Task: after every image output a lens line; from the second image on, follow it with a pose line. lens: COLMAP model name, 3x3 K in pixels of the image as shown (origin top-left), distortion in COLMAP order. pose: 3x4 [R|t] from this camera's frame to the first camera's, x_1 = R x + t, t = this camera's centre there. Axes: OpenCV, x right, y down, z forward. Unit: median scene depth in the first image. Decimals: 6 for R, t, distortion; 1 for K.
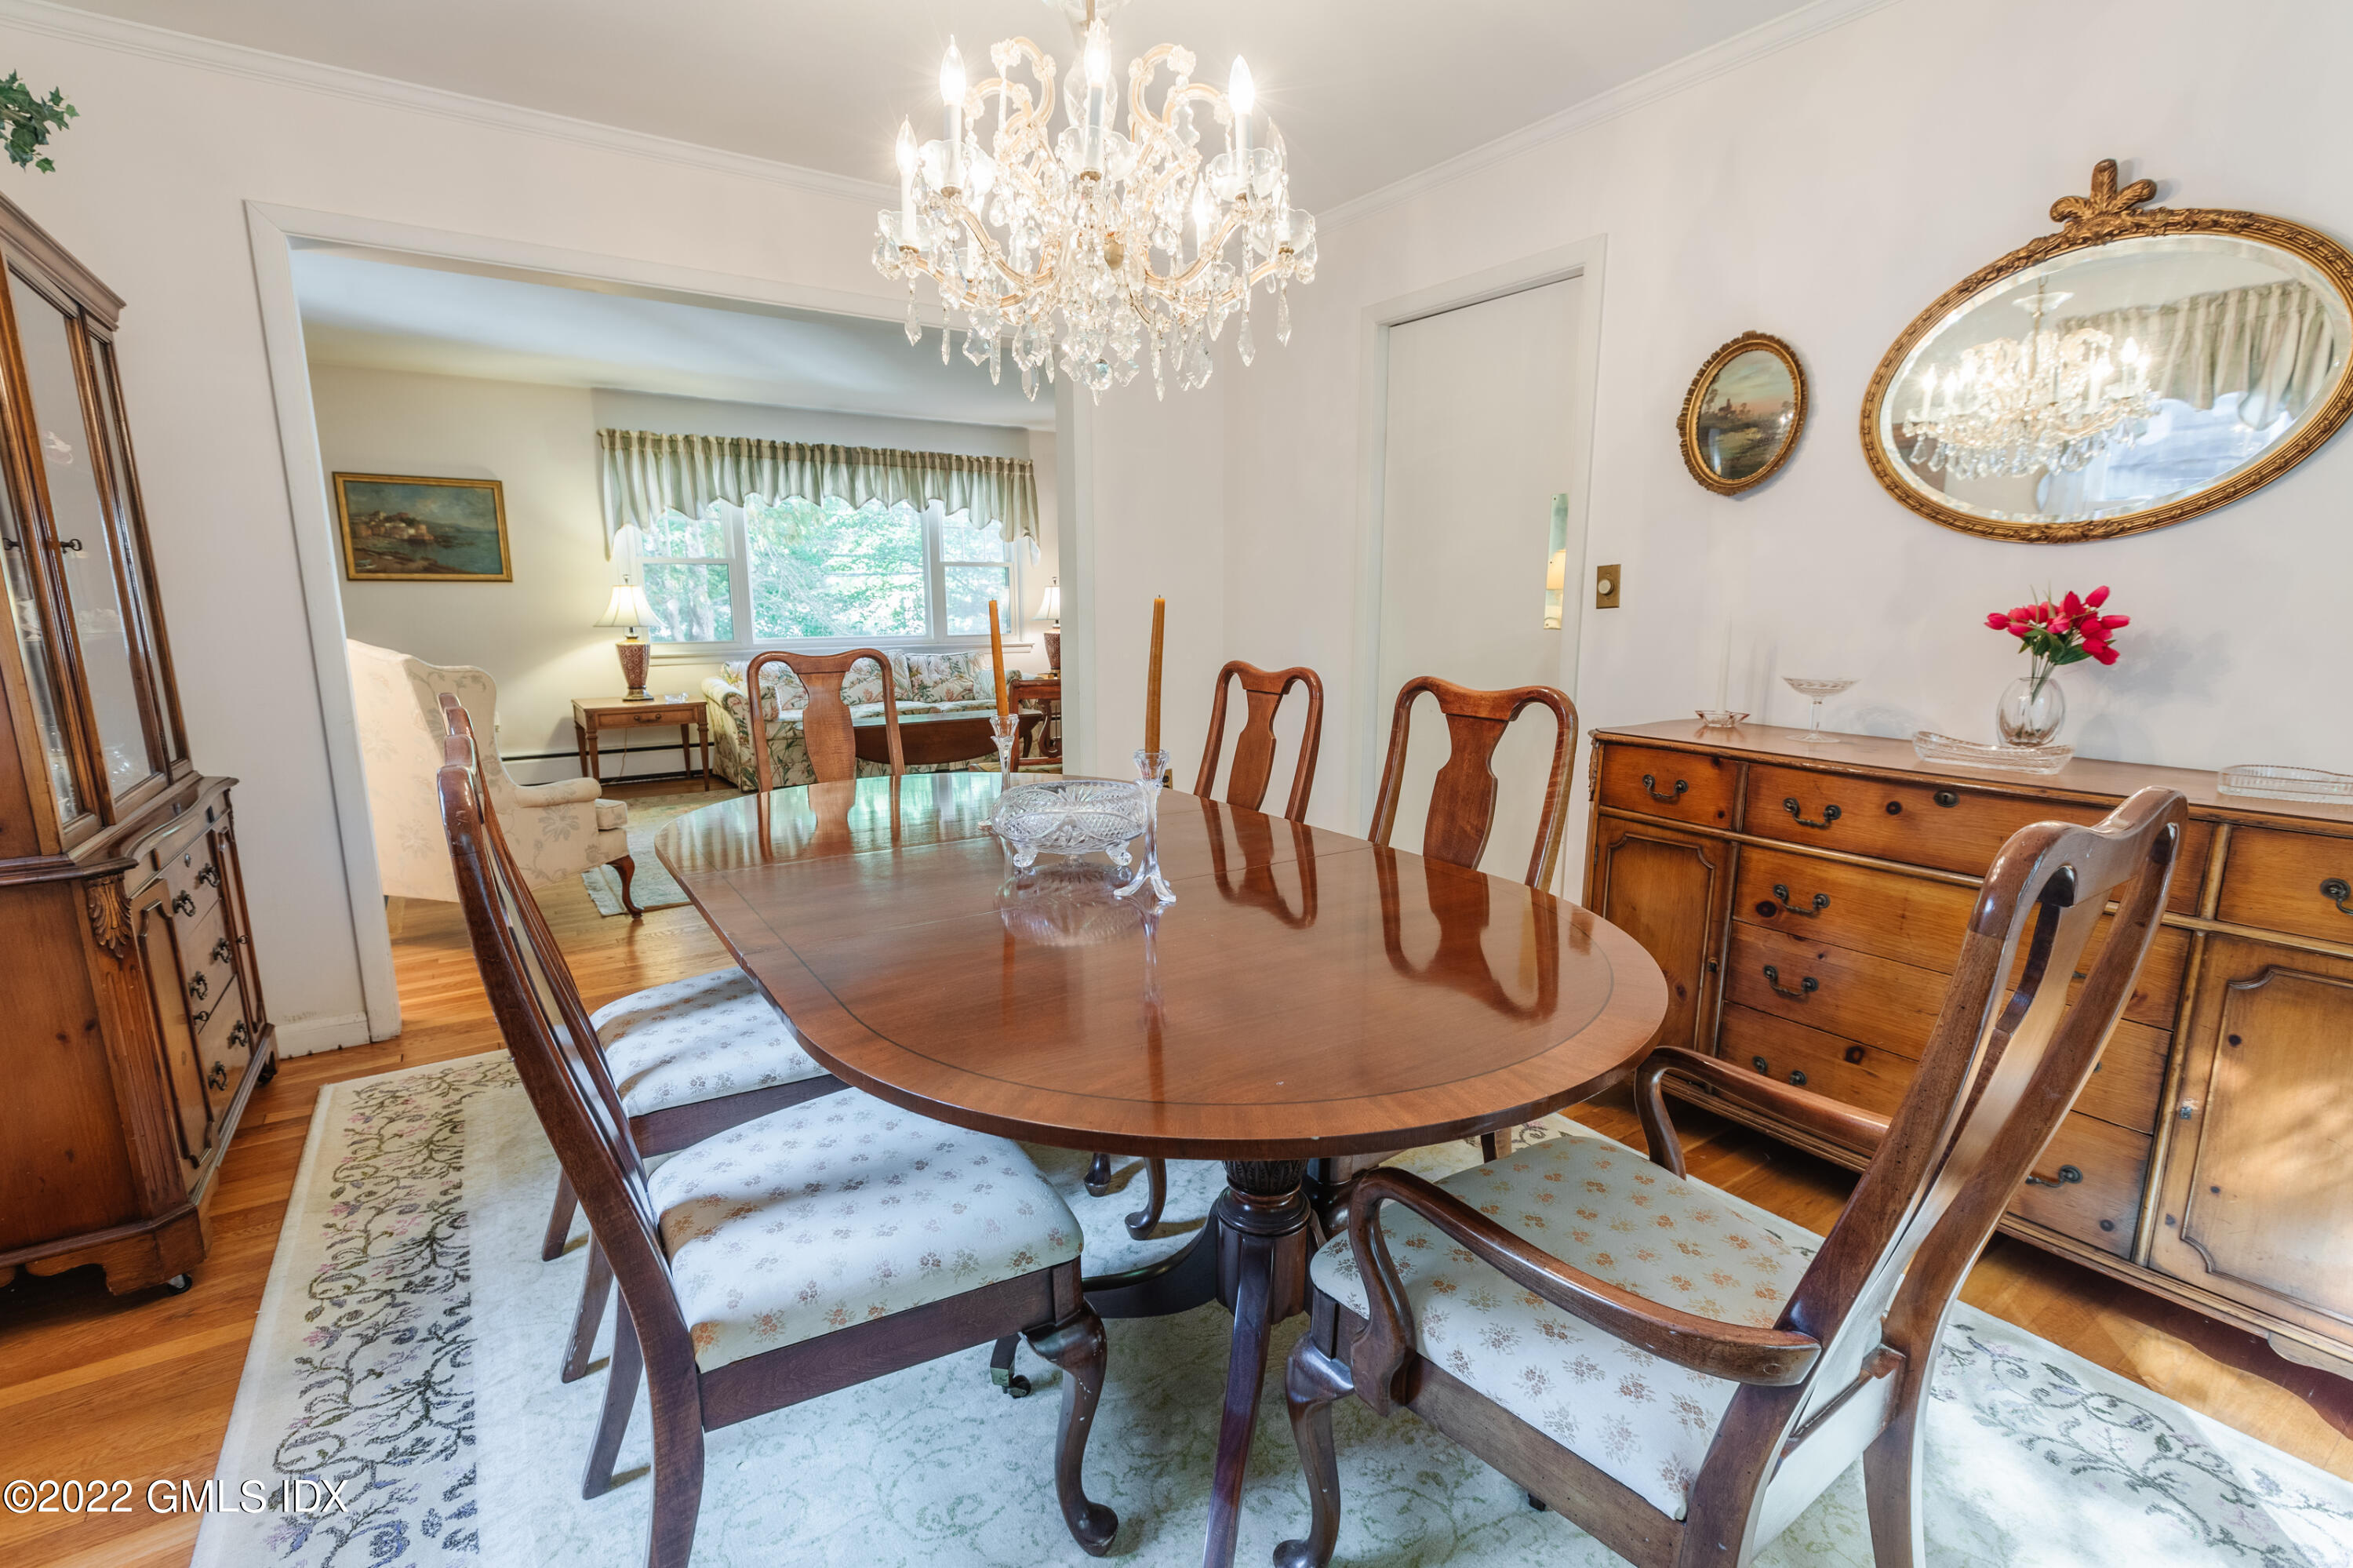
lens RADIAL K [[1067.5, 0, 1174.5], [0, 1067.5, 794.3], [0, 0, 1]] dist [-0.000431, 0.000283]
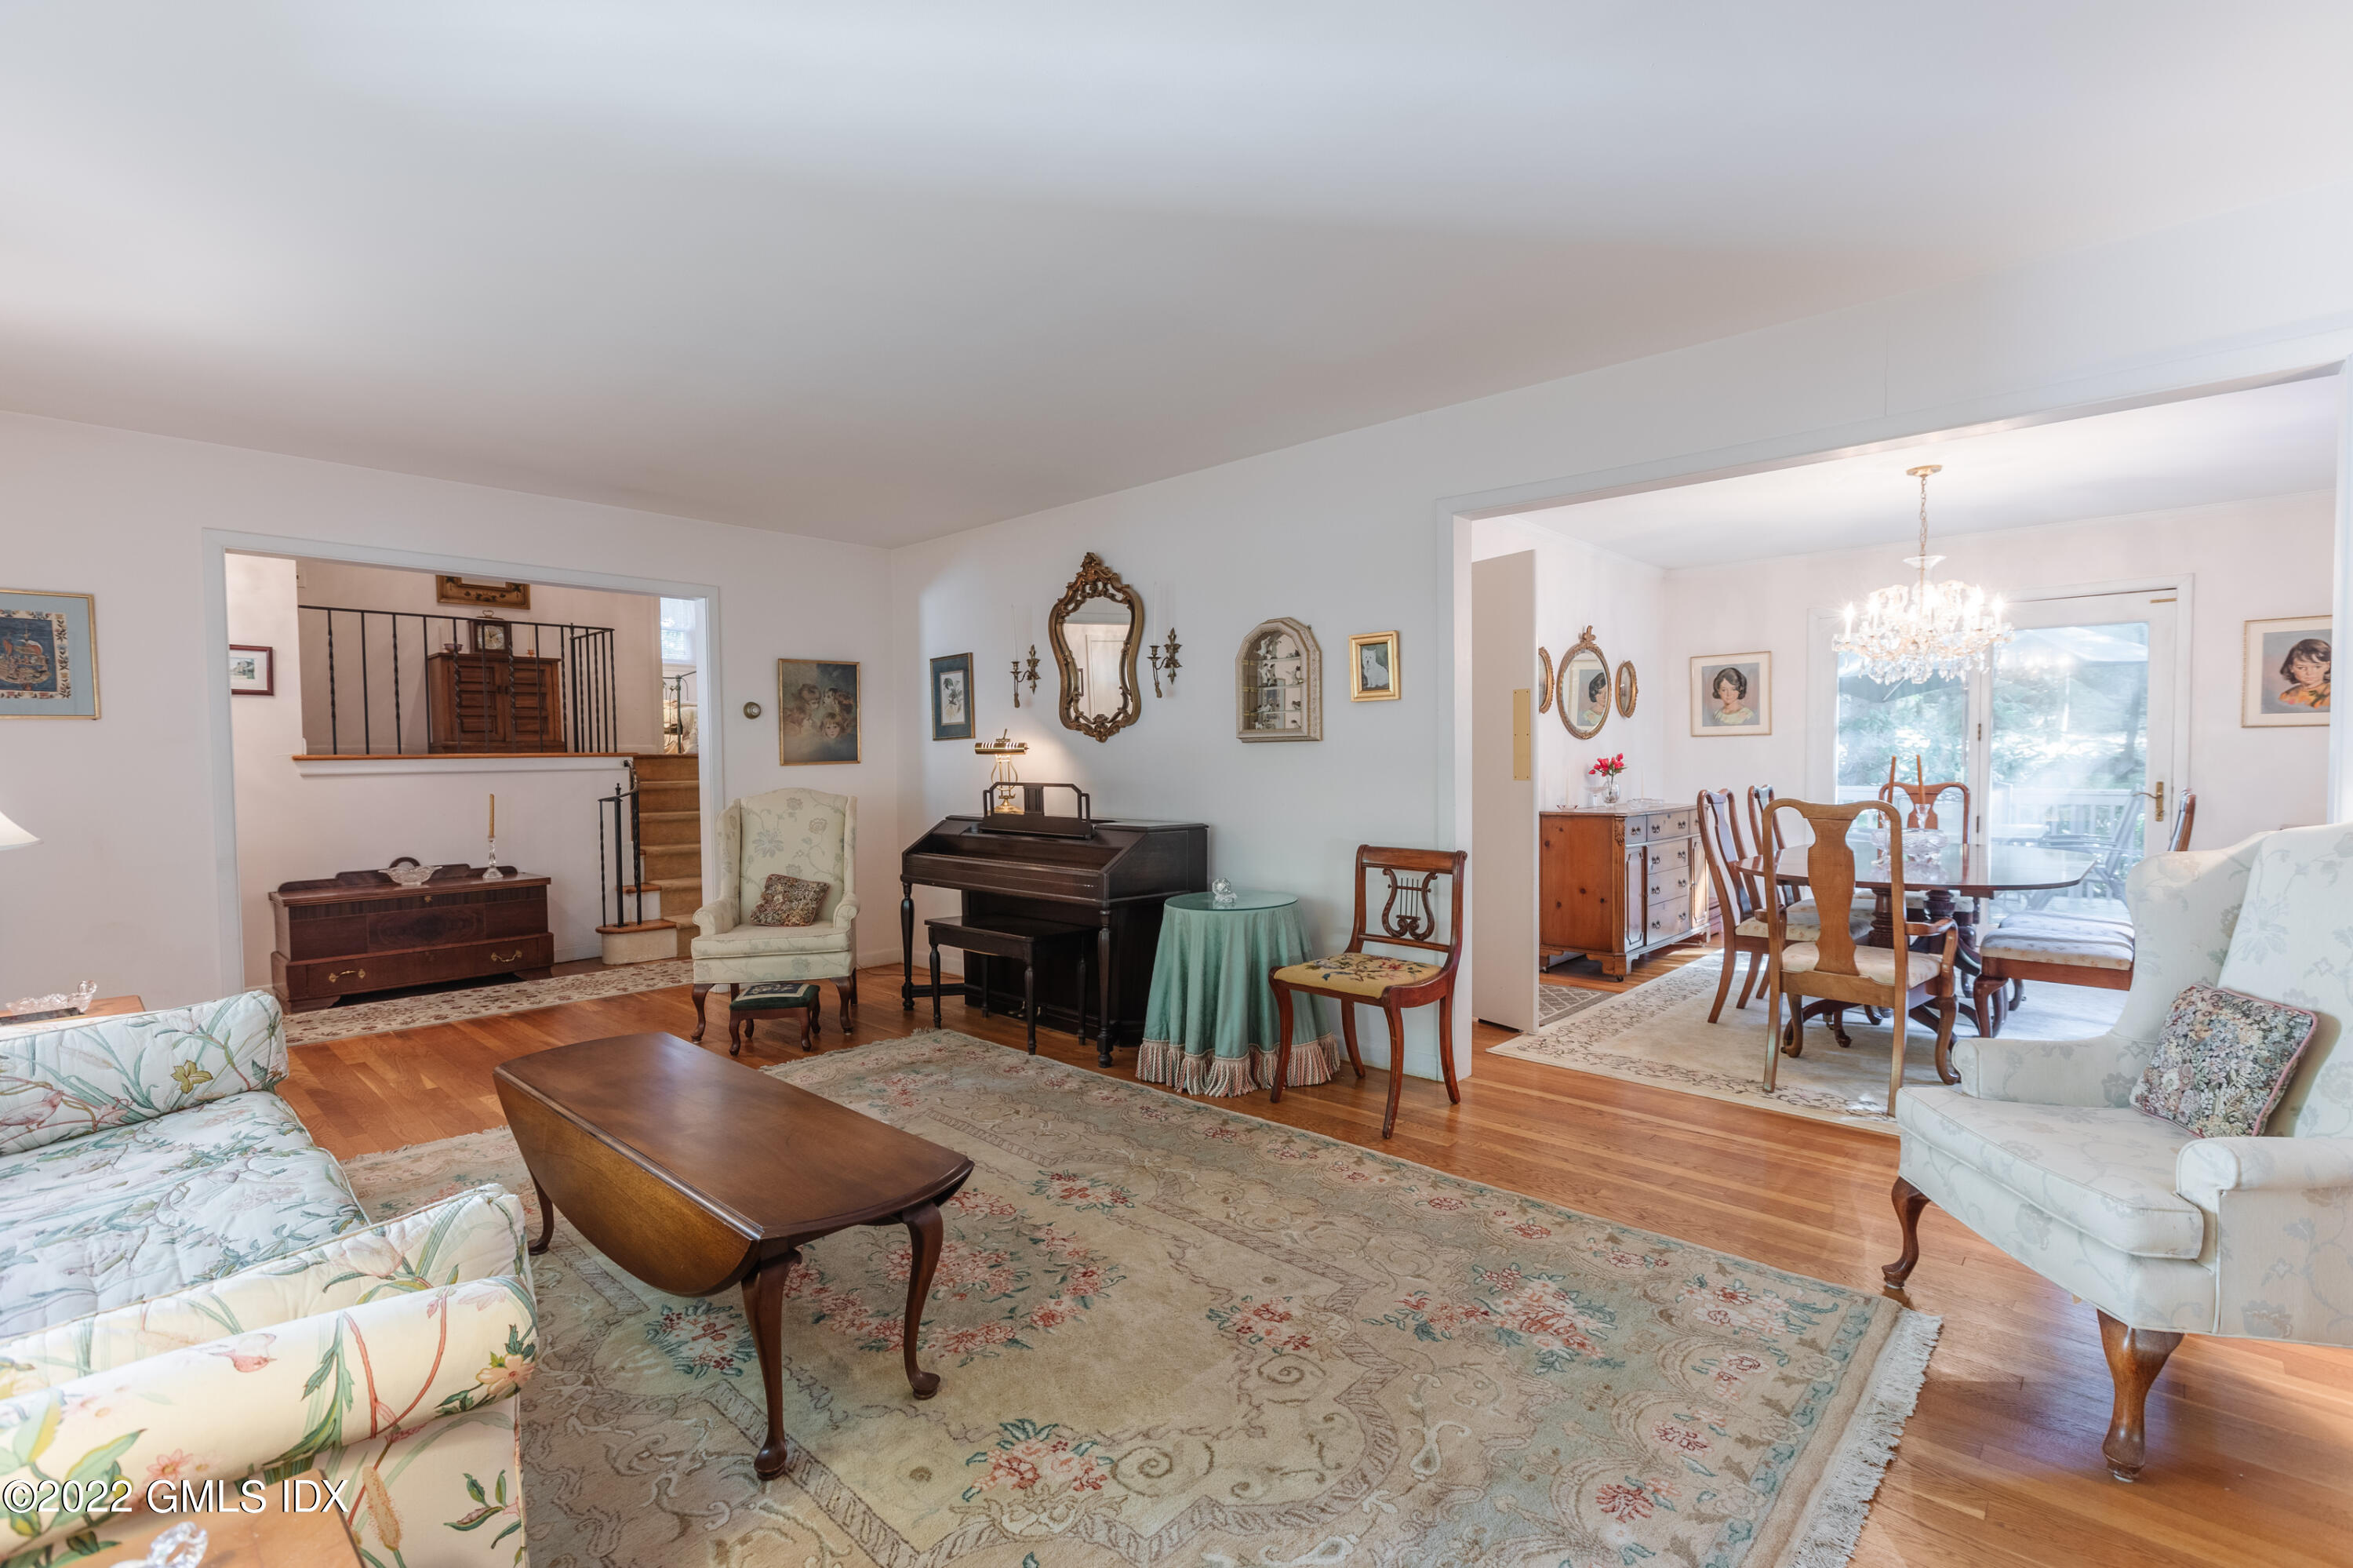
lens RADIAL K [[1067.5, 0, 1181.8], [0, 1067.5, 788.1], [0, 0, 1]] dist [-0.000431, 0.000283]
pose [[-0.229547, -0.024781, 0.972982, -0.576146], [0.187140, 0.979899, 0.069107, -0.158950], [-0.955137, 0.197948, -0.220295, 0.849042]]
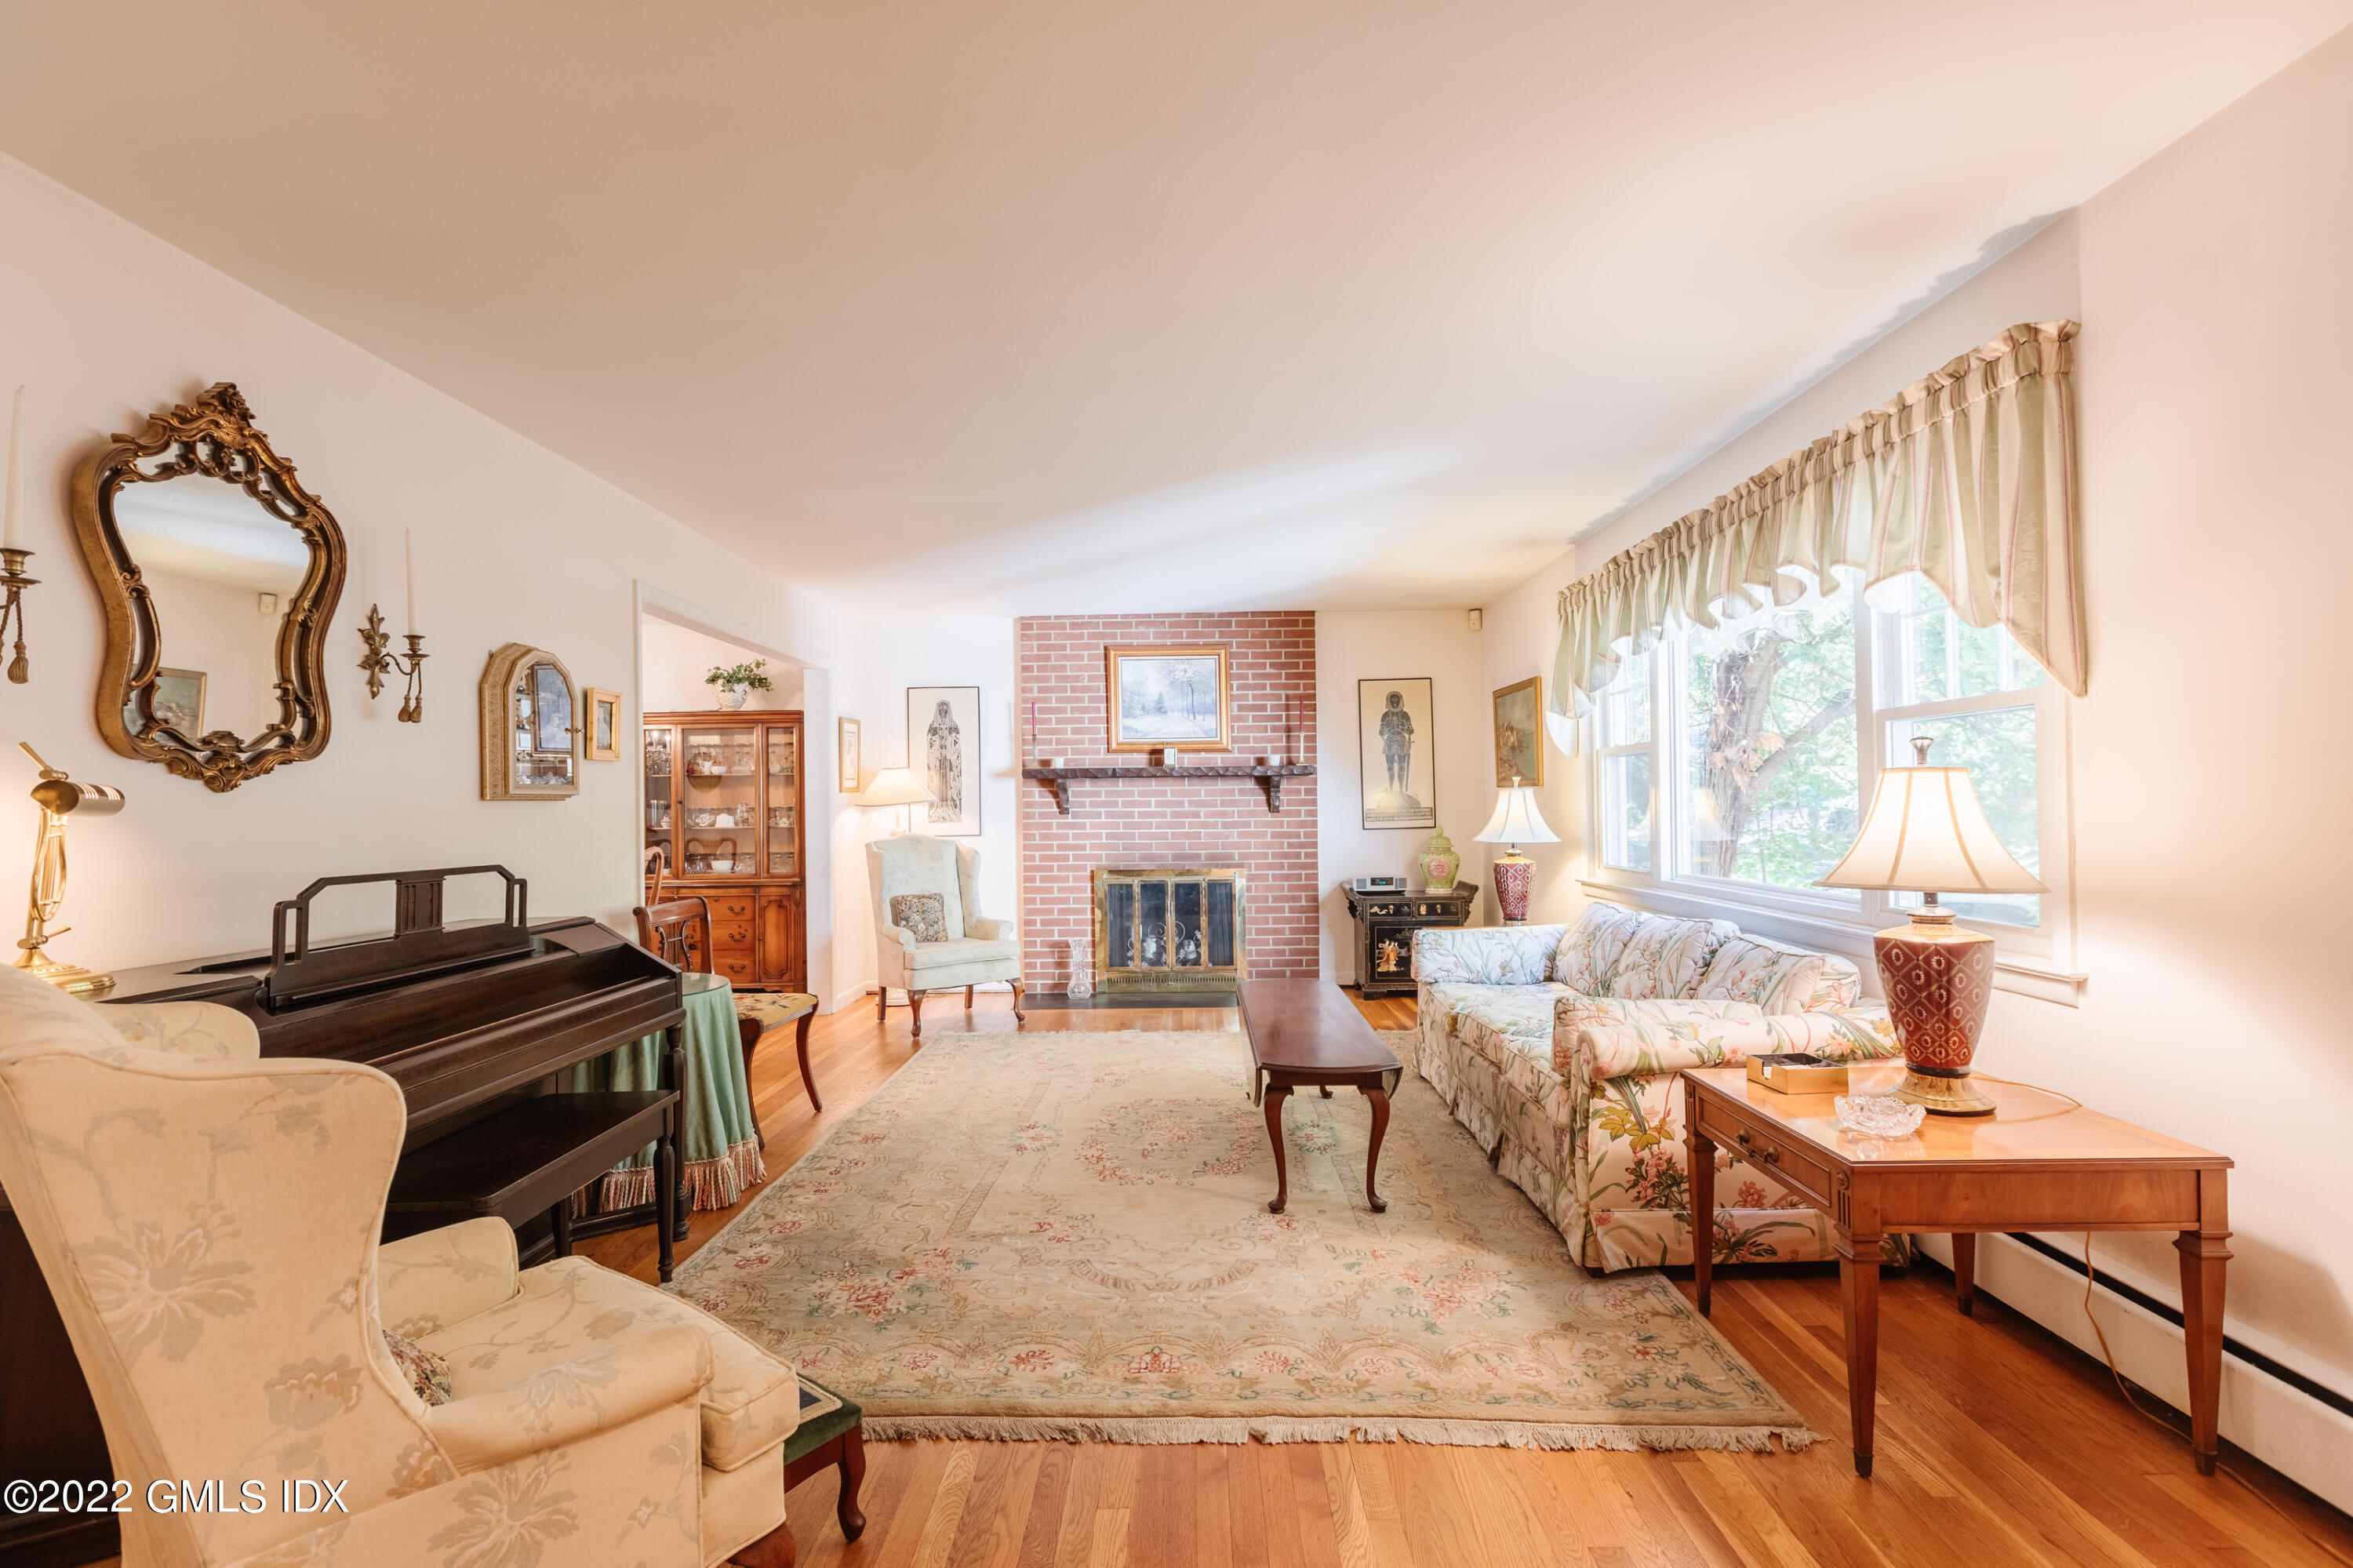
lens RADIAL K [[1067.5, 0, 1174.5], [0, 1067.5, 792.7], [0, 0, 1]] dist [-0.000431, 0.000283]
pose [[-0.572154, 0.002218, -0.820143, 0.261249], [-0.132103, 0.986690, 0.094827, -0.221875], [0.809437, 0.162599, -0.564246, 1.172879]]
